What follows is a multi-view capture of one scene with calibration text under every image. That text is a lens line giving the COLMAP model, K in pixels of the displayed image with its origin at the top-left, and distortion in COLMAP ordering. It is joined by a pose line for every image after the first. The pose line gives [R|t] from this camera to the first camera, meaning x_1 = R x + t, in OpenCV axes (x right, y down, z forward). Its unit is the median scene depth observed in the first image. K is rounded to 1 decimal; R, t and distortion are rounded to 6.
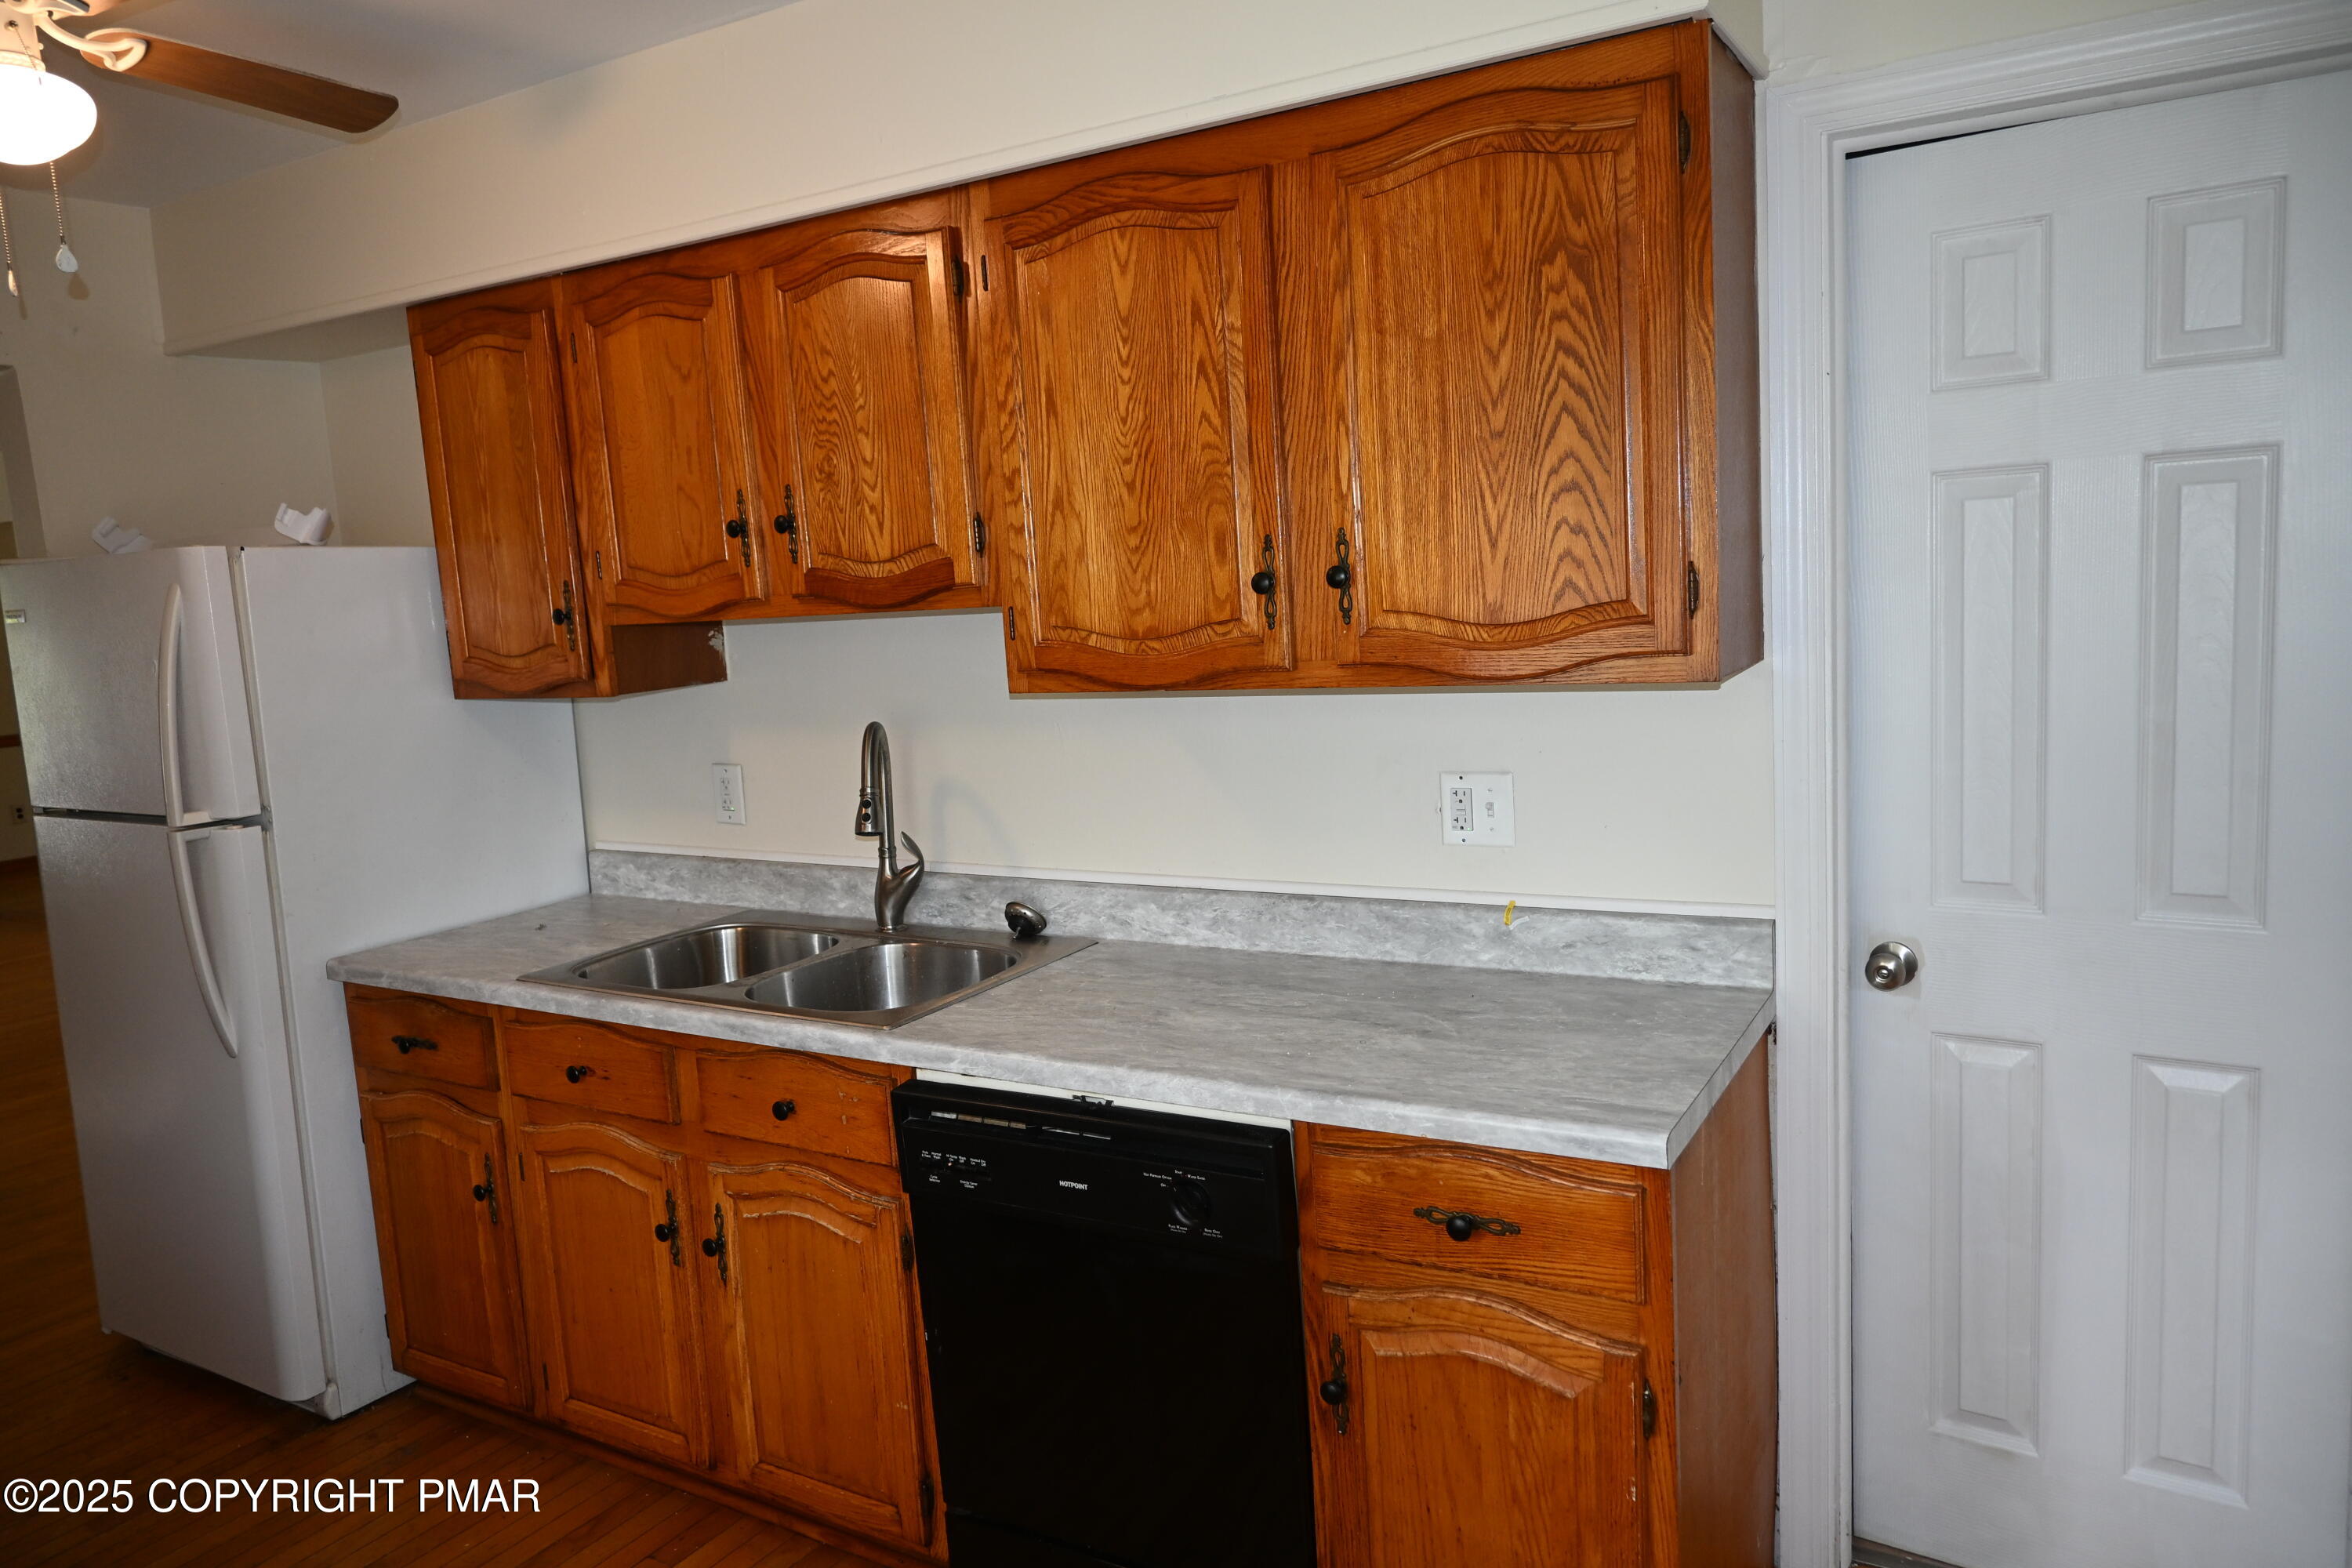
lens RADIAL K [[1595.5, 0, 1176.0], [0, 1595.5, 784.0], [0, 0, 1]] dist [-0.002706, -0.001571]
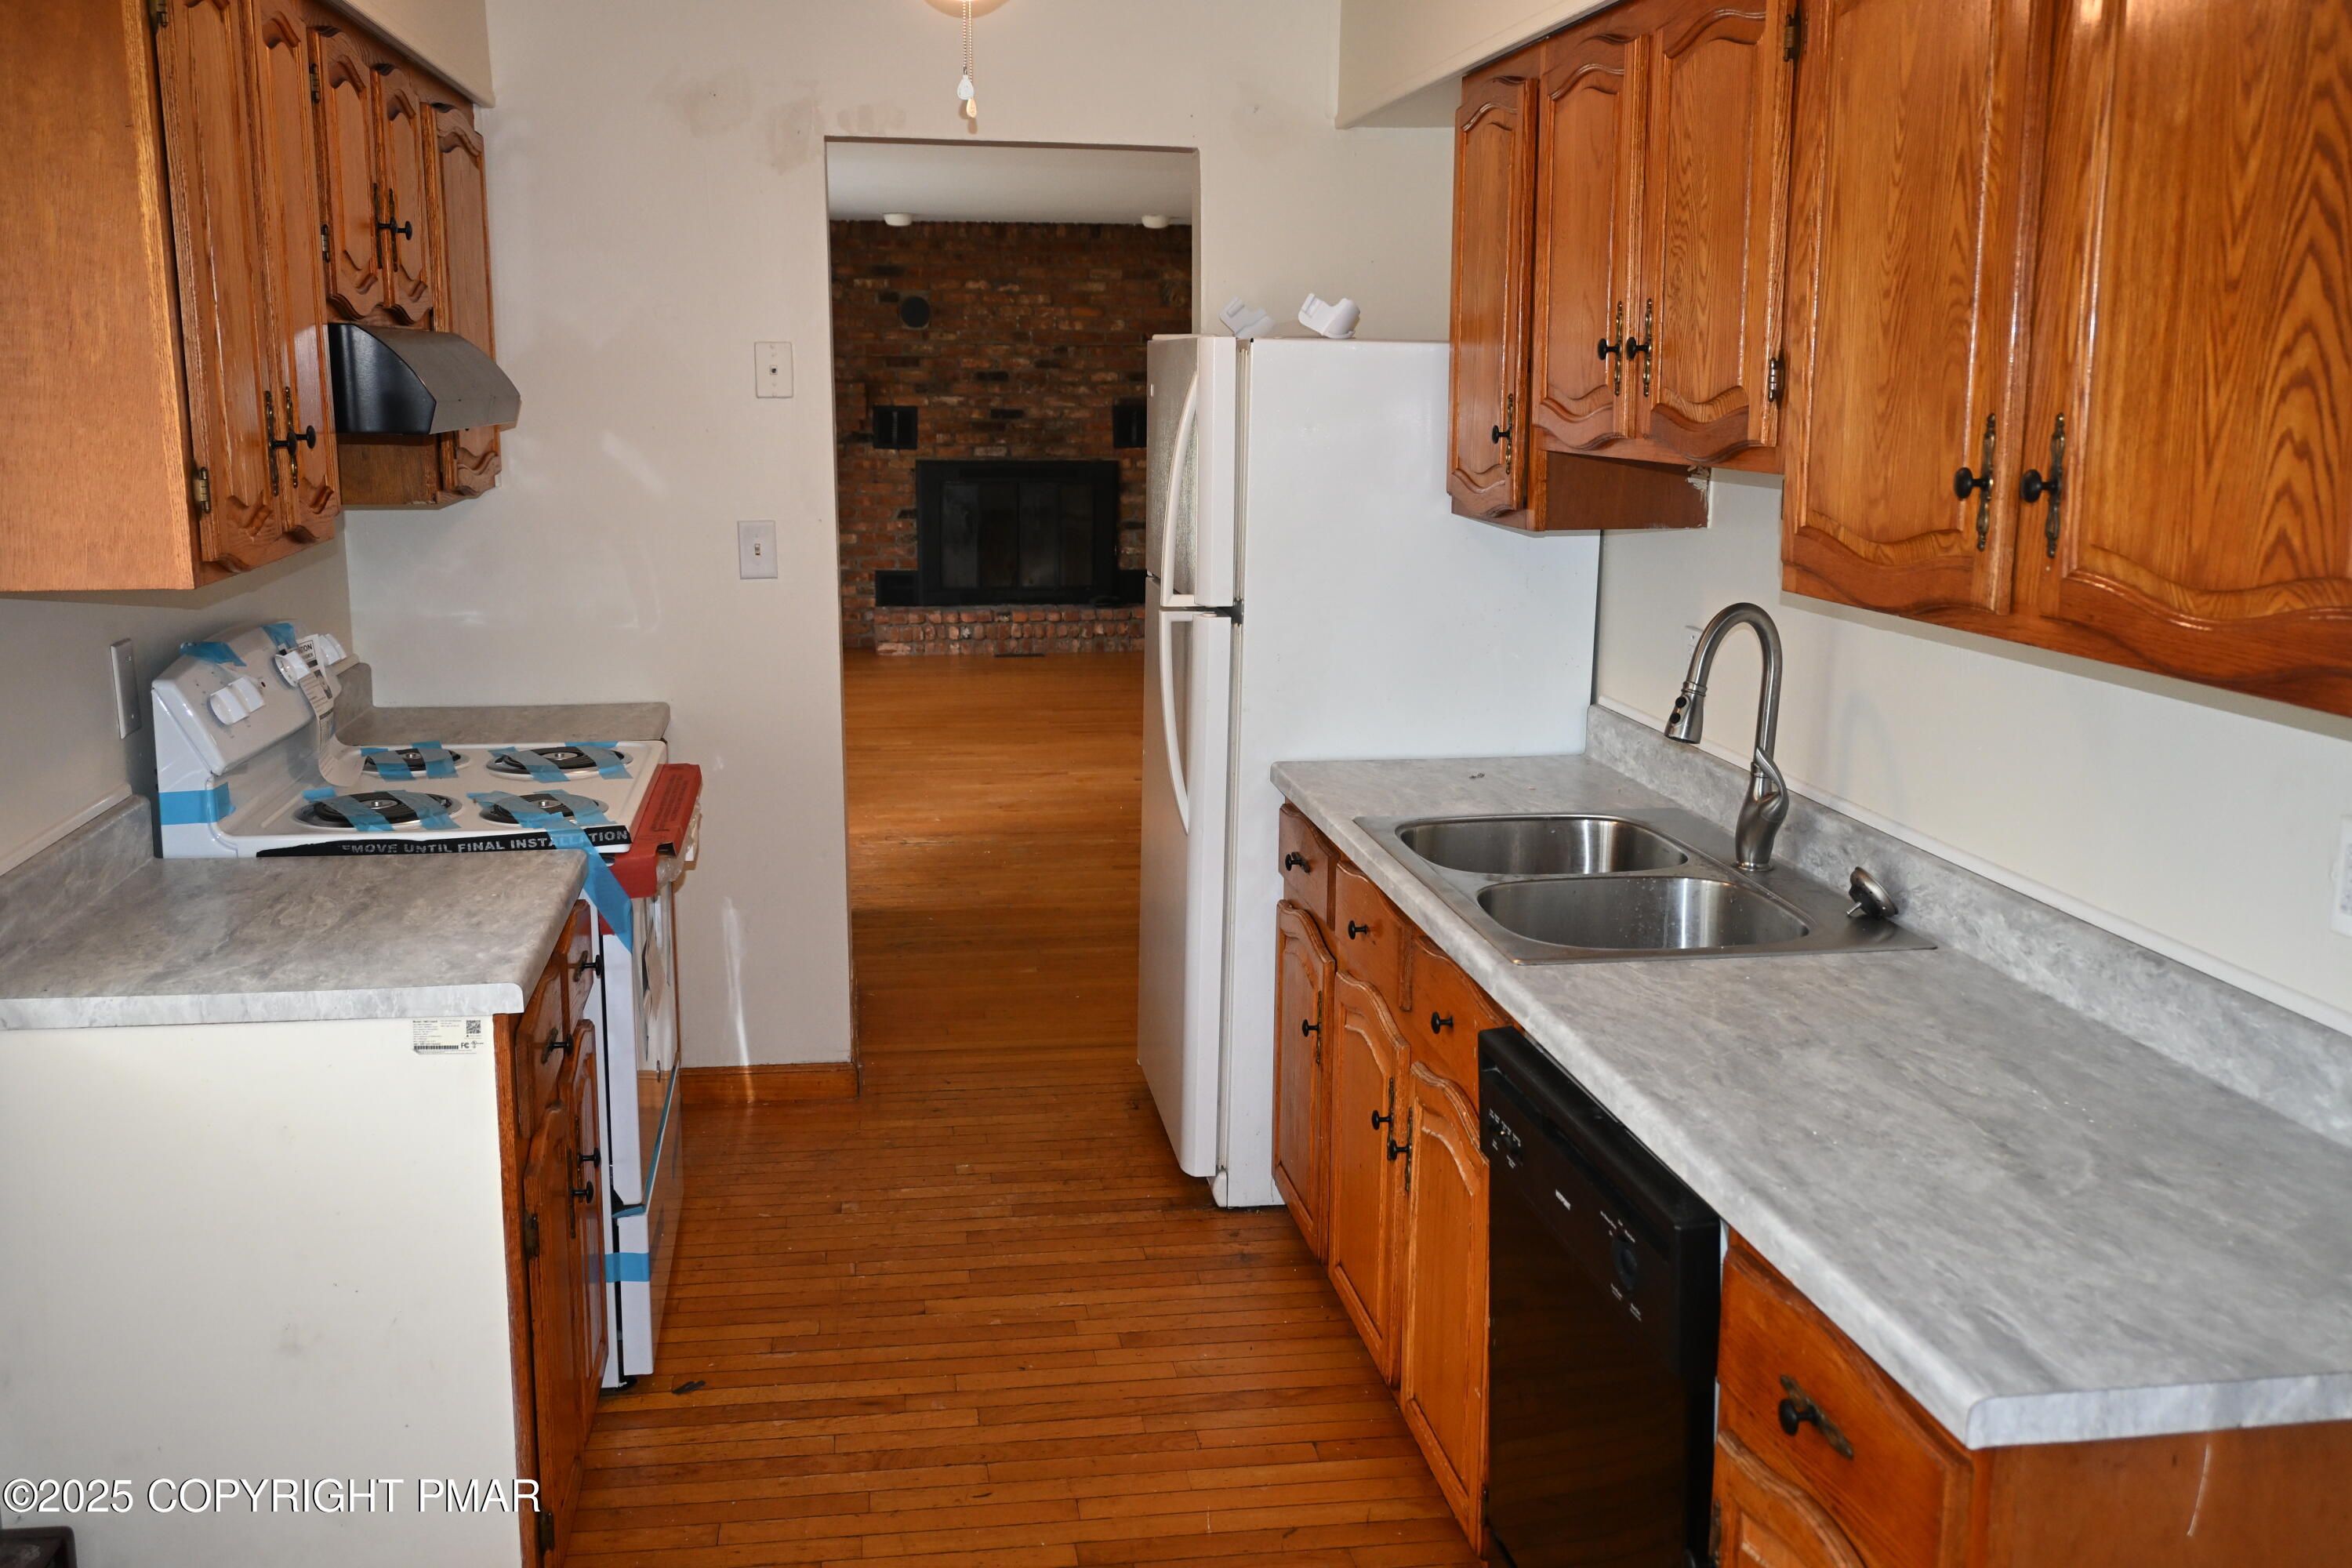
lens RADIAL K [[2105.2, 0, 1176.0], [0, 2105.2, 784.0], [0, 0, 1]] dist [0.012987, -0.005201]
pose [[0.631223, 0.208576, -0.747030, 0.533341], [-0.144899, 0.977917, 0.150605, -0.083699], [0.761946, 0.013178, 0.647506, 0.140717]]
